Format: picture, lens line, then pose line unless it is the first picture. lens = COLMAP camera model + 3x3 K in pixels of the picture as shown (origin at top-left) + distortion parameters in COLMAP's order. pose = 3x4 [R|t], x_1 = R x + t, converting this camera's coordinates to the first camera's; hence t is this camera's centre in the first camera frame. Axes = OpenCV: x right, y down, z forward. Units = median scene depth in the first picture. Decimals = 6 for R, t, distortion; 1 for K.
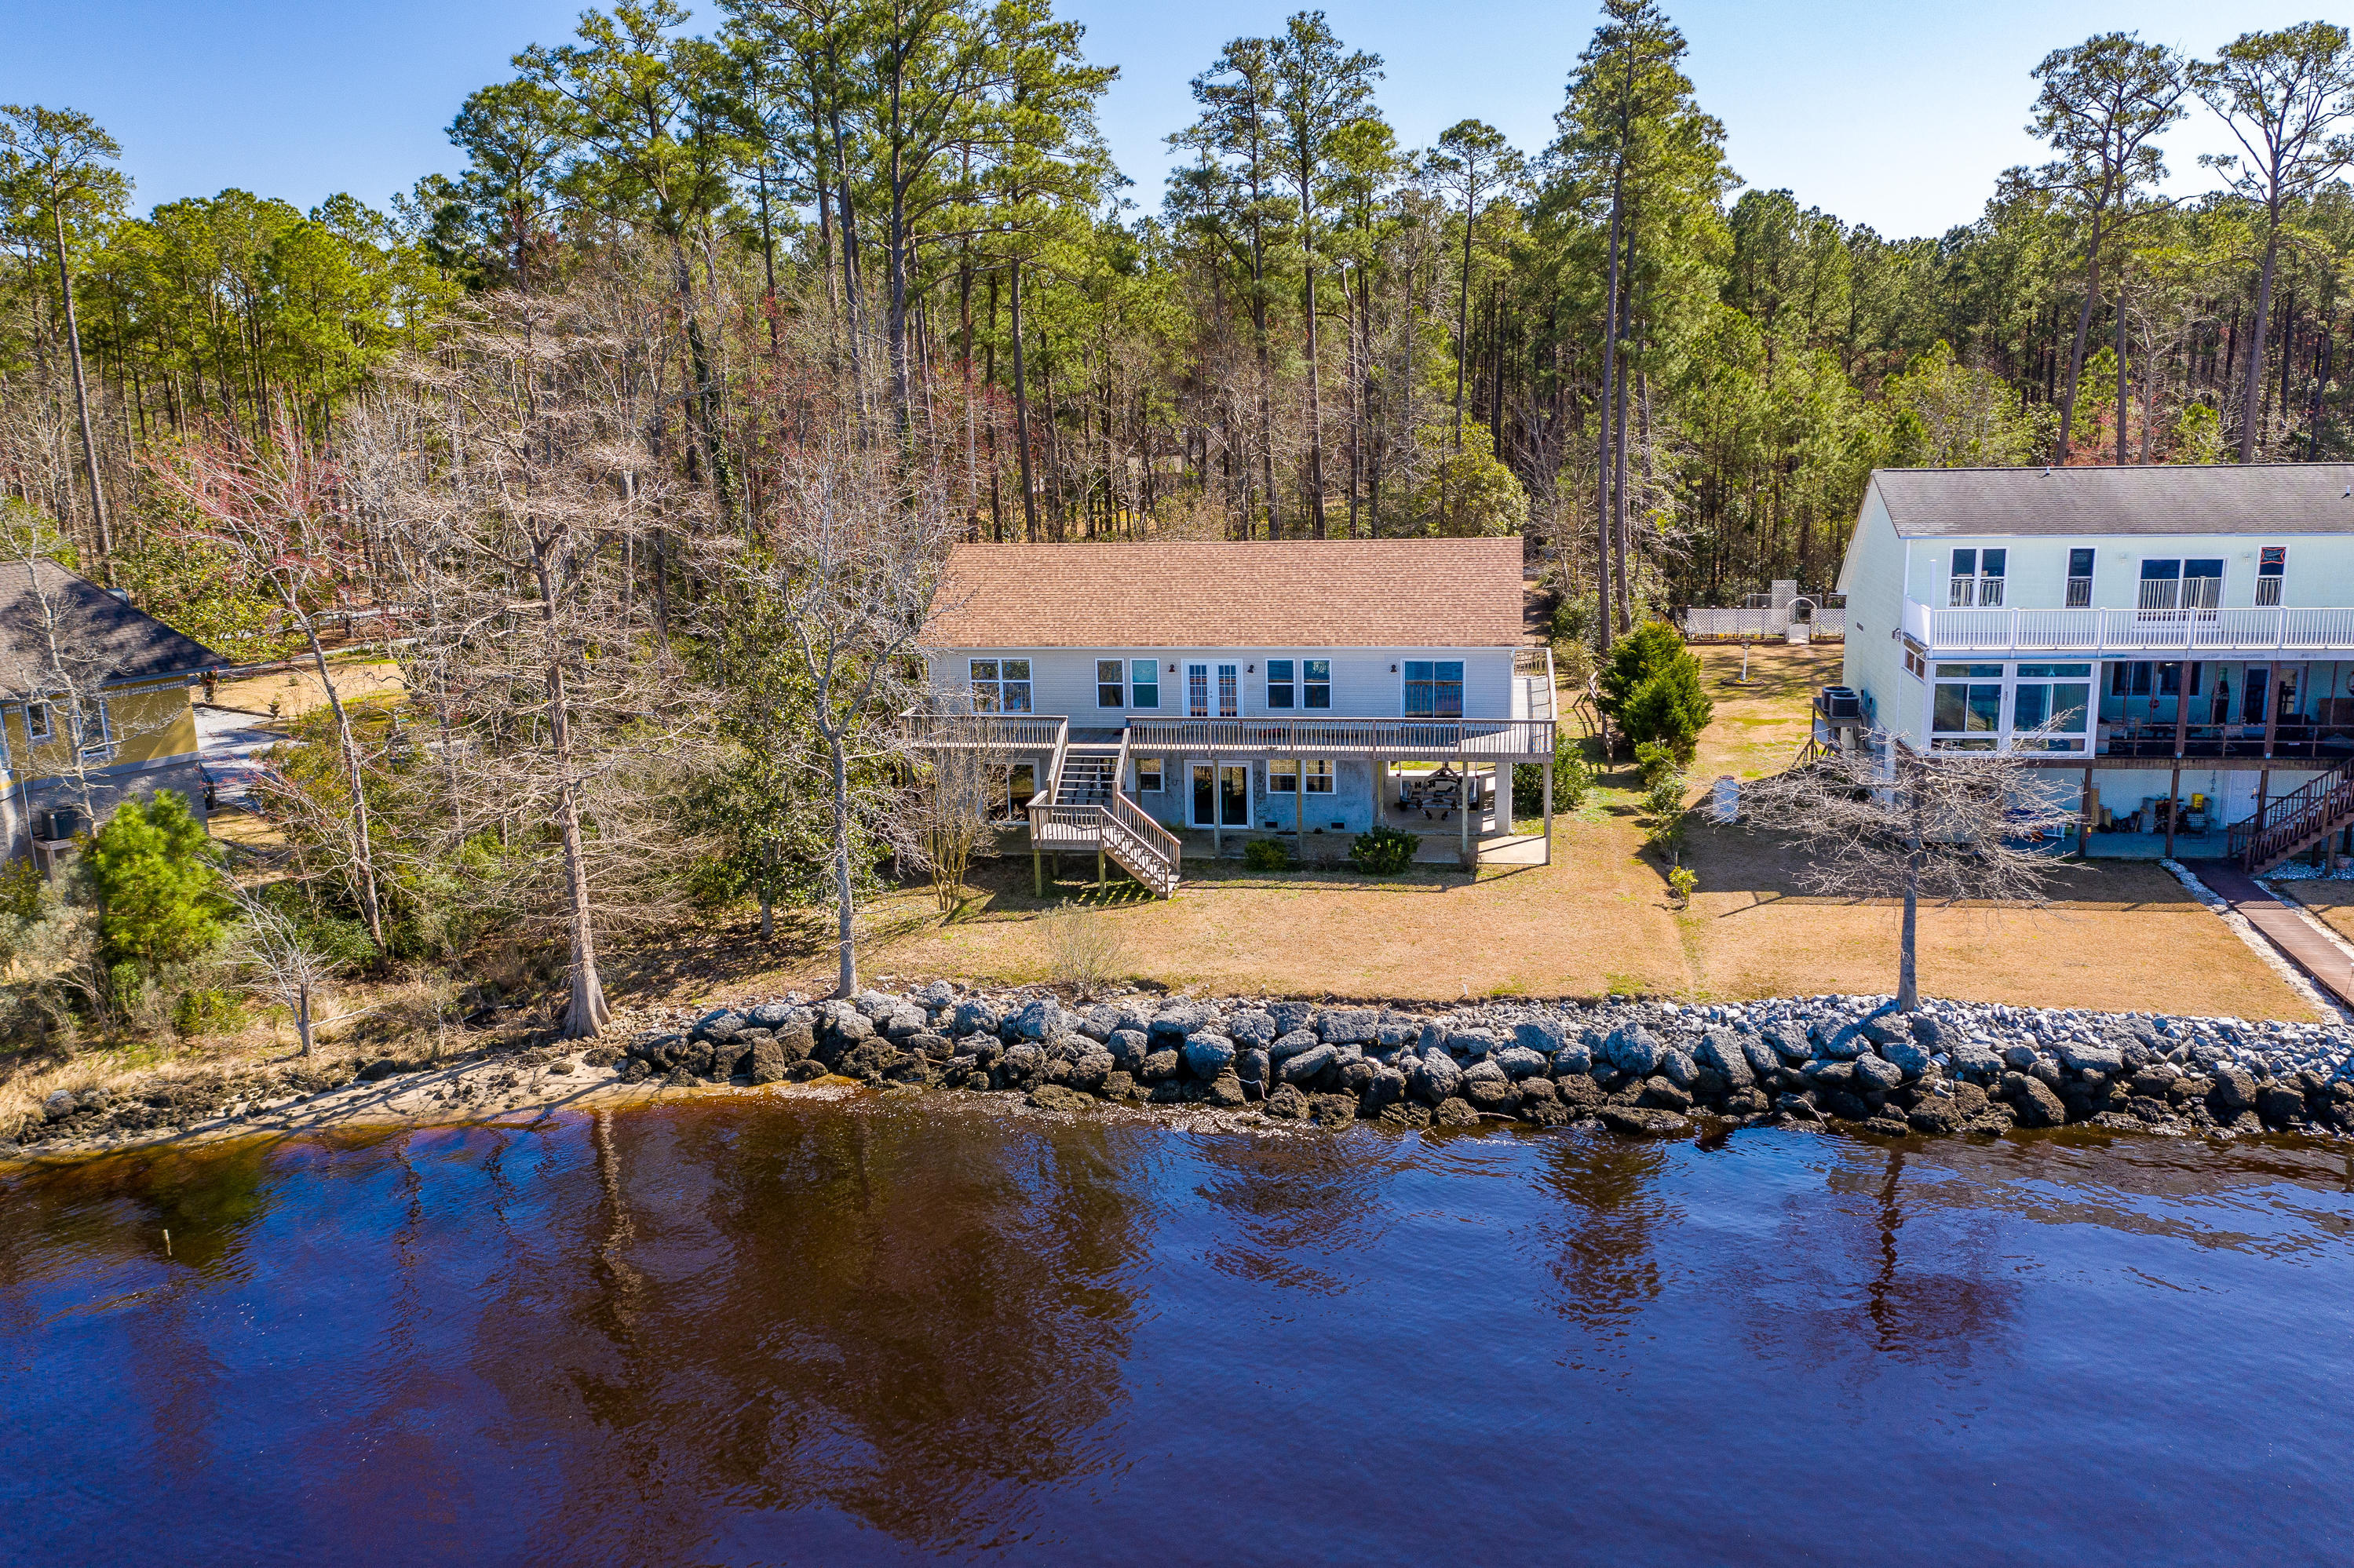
lens RADIAL K [[1859.4, 0, 1177.0], [0, 1859.4, 784.0], [0, 0, 1]] dist [-0.017184, 0.001275]
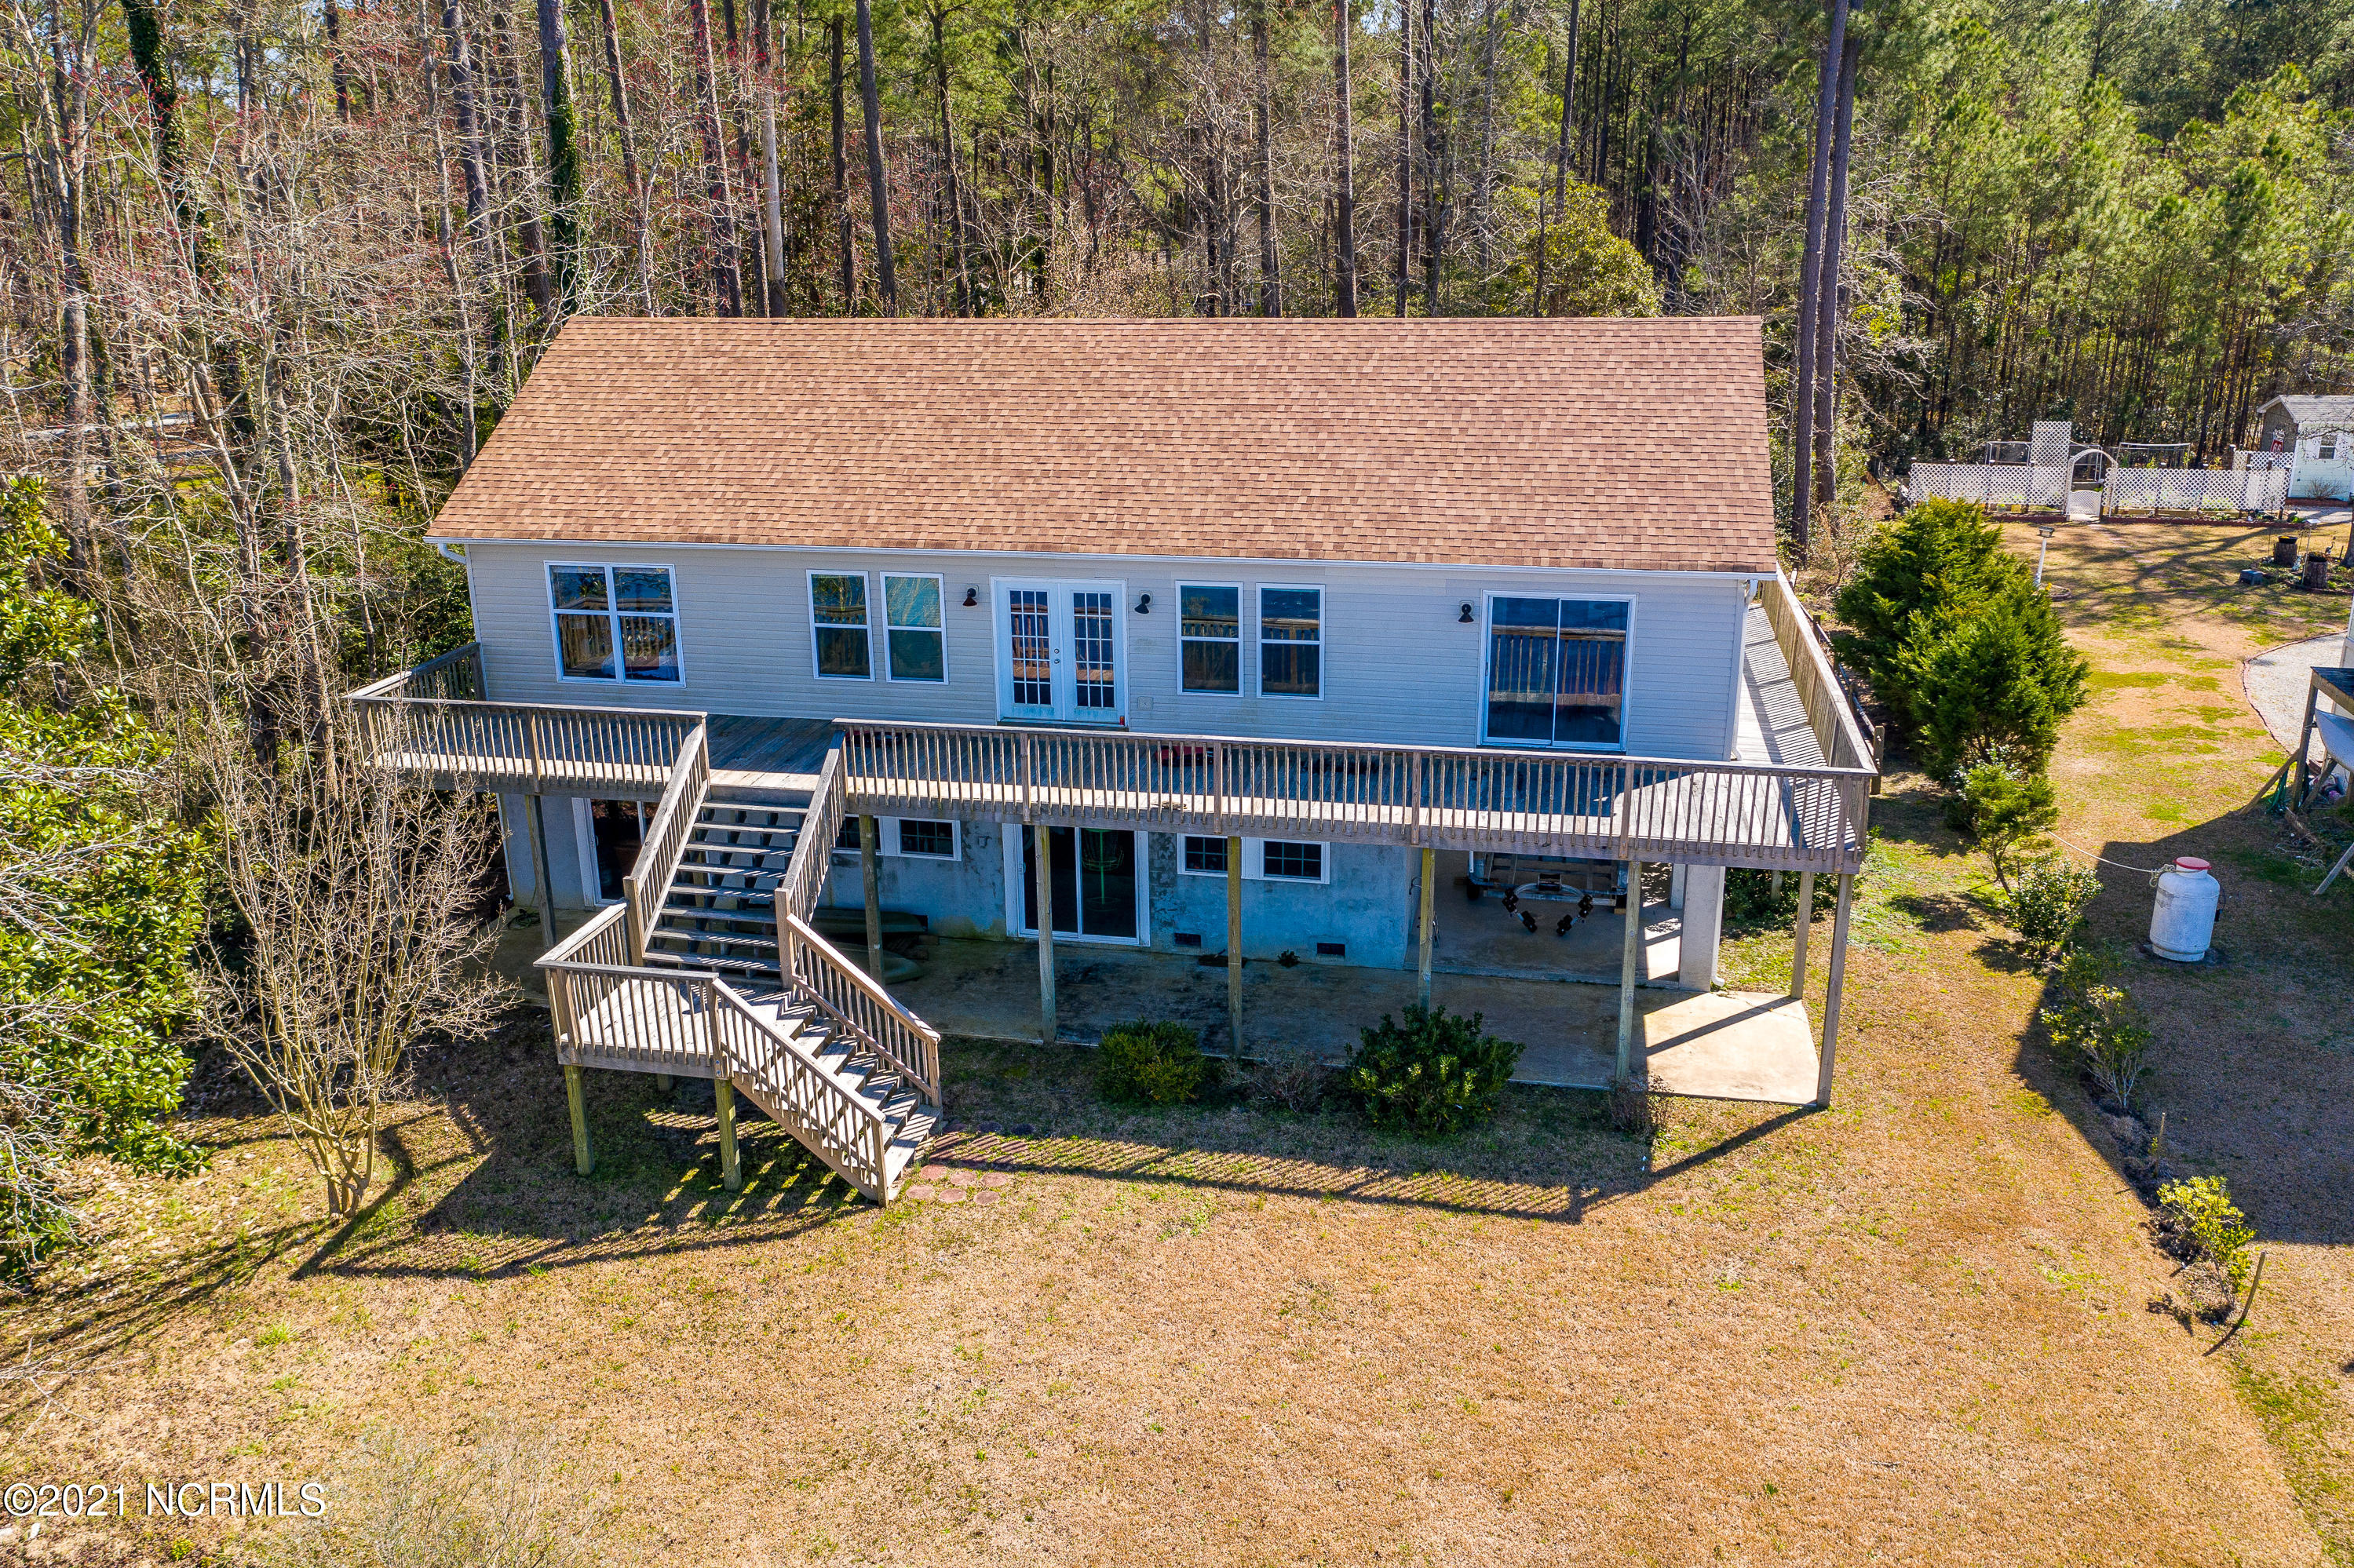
lens RADIAL K [[1935.0, 0, 1177.0], [0, 1935.0, 784.0], [0, 0, 1]] dist [-0.019116, -0.000574]
pose [[0.999574, 0.022113, -0.019060, 0.062818], [-0.020427, 0.996212, 0.084526, -0.063491], [0.020857, -0.084101, 0.996239, 0.583297]]
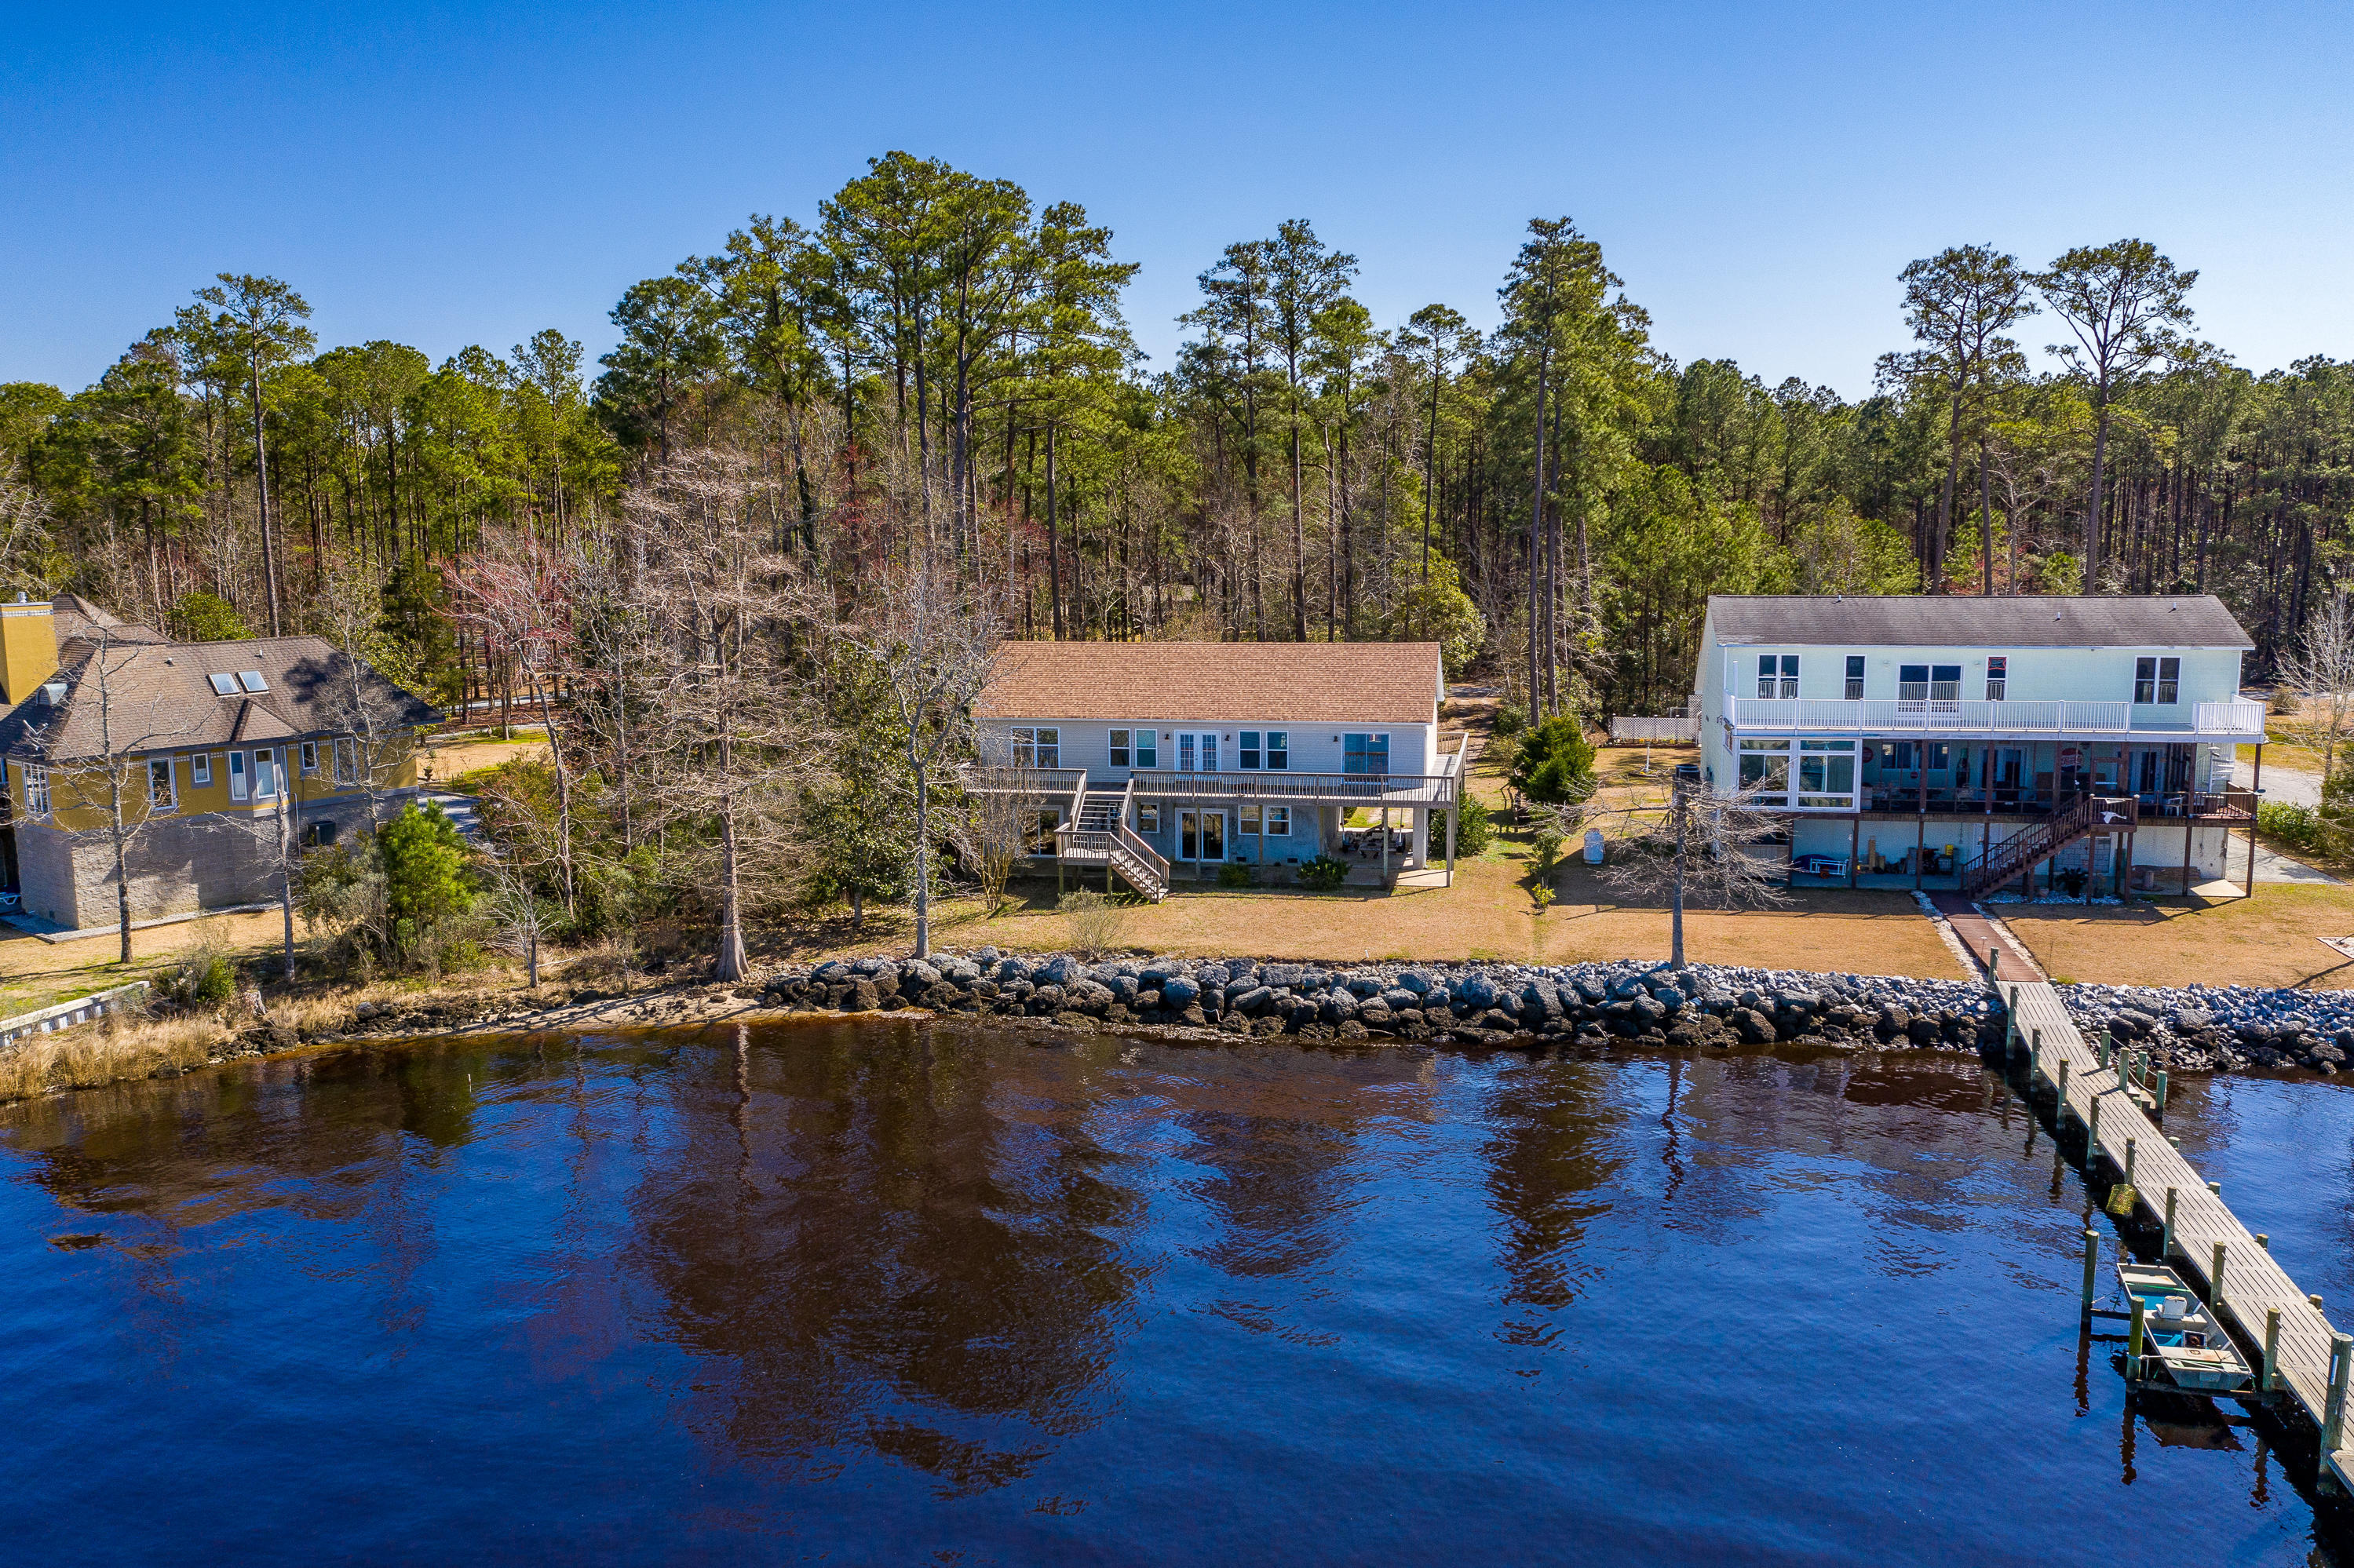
lens RADIAL K [[1859.4, 0, 1177.0], [0, 1859.4, 784.0], [0, 0, 1]] dist [-0.017184, 0.001275]
pose [[0.999771, 0.019495, -0.008854, 0.018126], [-0.020069, 0.997328, -0.070241, 0.068459], [0.007461, 0.070402, 0.997491, -0.327620]]
